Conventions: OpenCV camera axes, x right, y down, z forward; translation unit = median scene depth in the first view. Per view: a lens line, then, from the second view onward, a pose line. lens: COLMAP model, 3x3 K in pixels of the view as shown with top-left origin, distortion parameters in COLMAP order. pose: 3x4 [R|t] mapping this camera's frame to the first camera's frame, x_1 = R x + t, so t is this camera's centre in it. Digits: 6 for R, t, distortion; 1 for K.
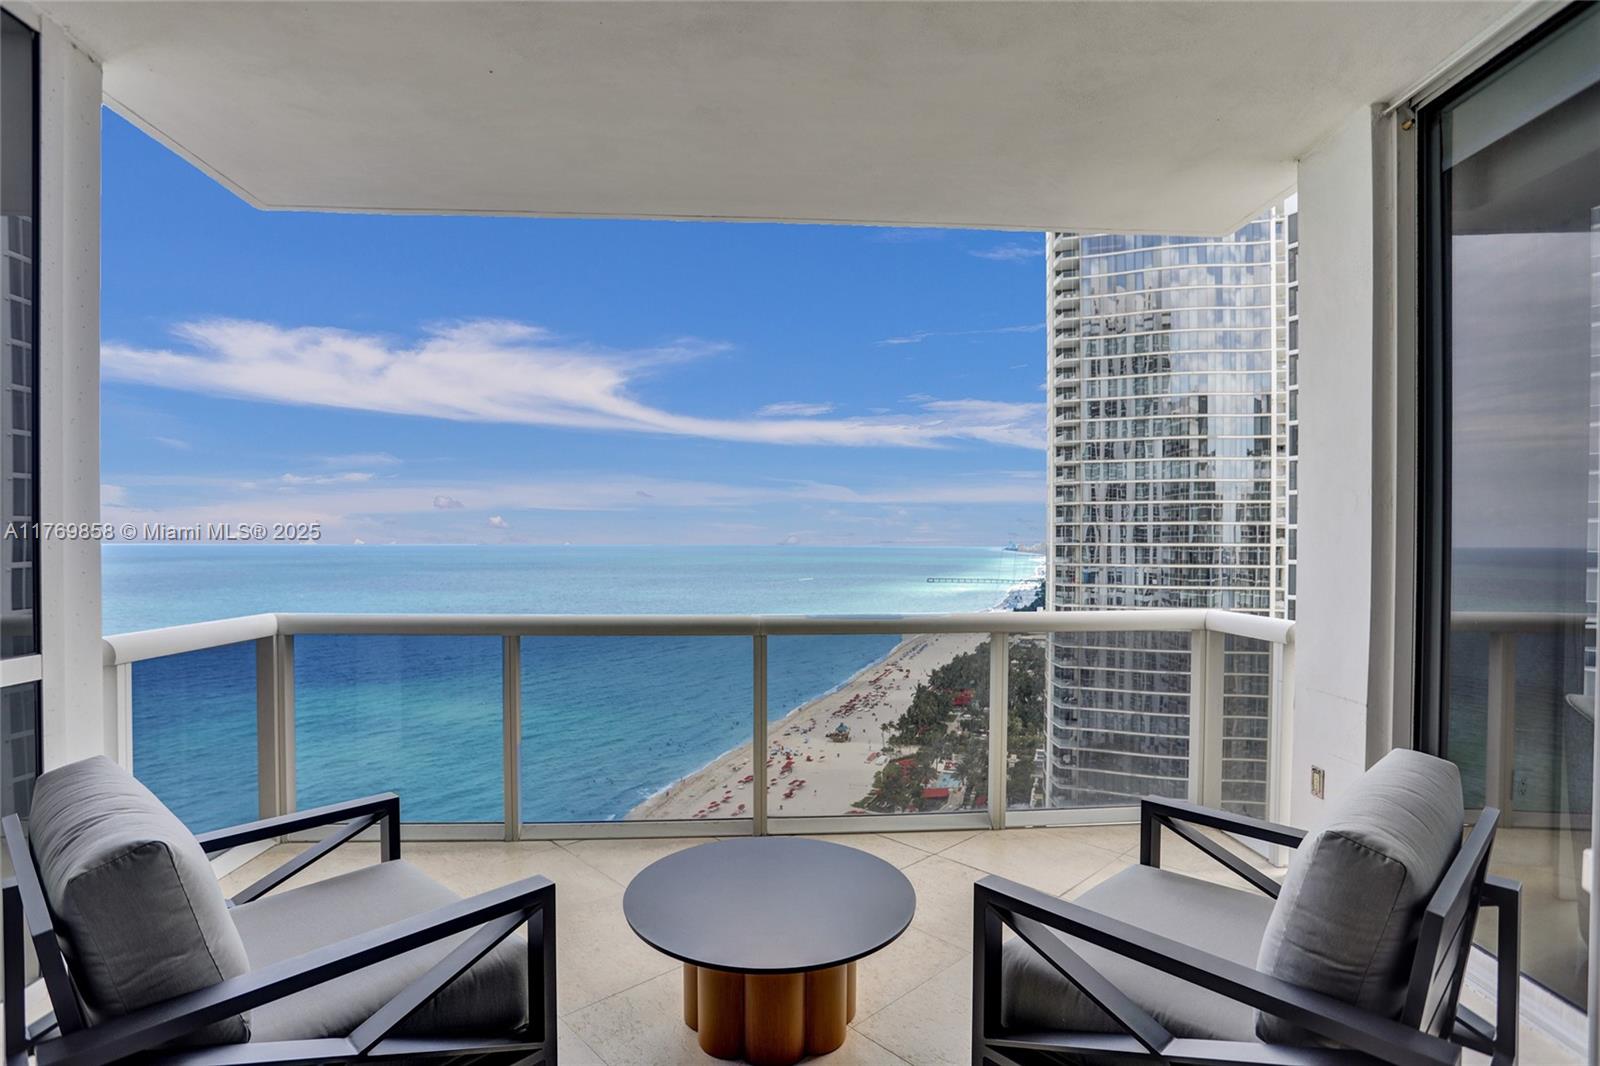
lens RADIAL K [[799.5, 0, 801.7], [0, 799.5, 550.4], [0, 0, 1]] dist [-0.039307, 0.000117]
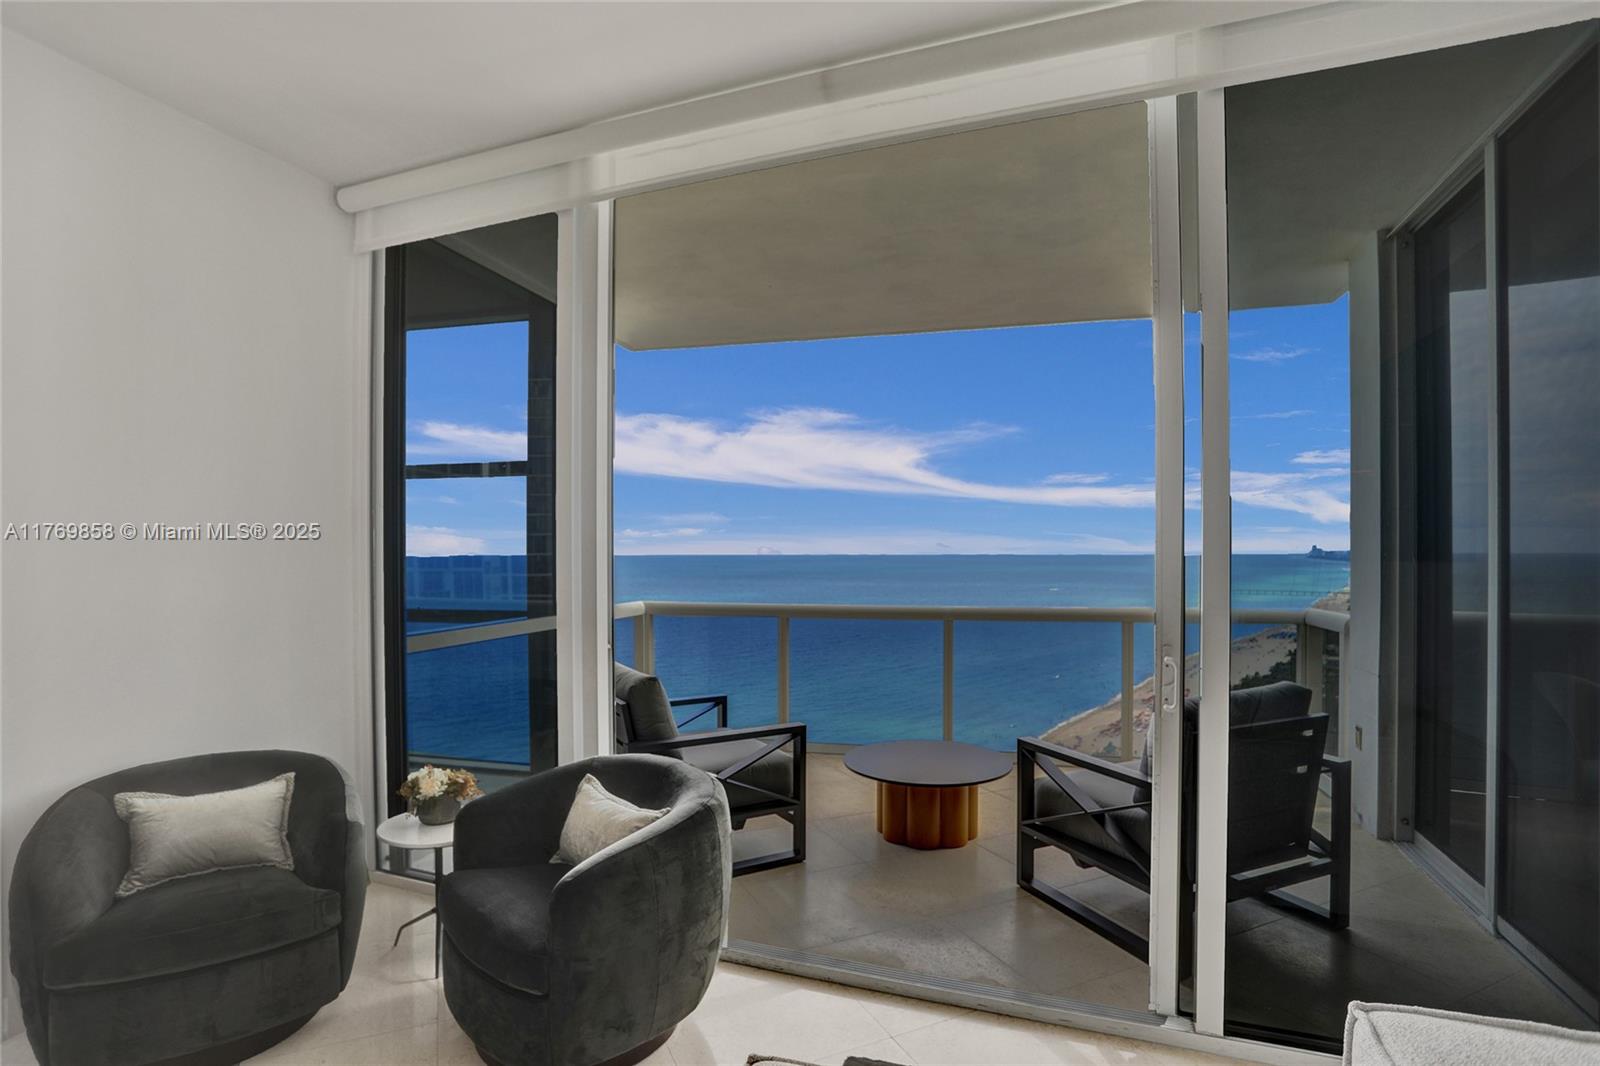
lens RADIAL K [[799.5, 0, 801.7], [0, 799.5, 550.4], [0, 0, 1]] dist [-0.039307, 0.000117]
pose [[0.950797, -0.006975, -0.309735, 0.249046], [0.002857, 0.999901, -0.013747, -0.003501], [0.309800, 0.012186, 0.950724, -0.757812]]
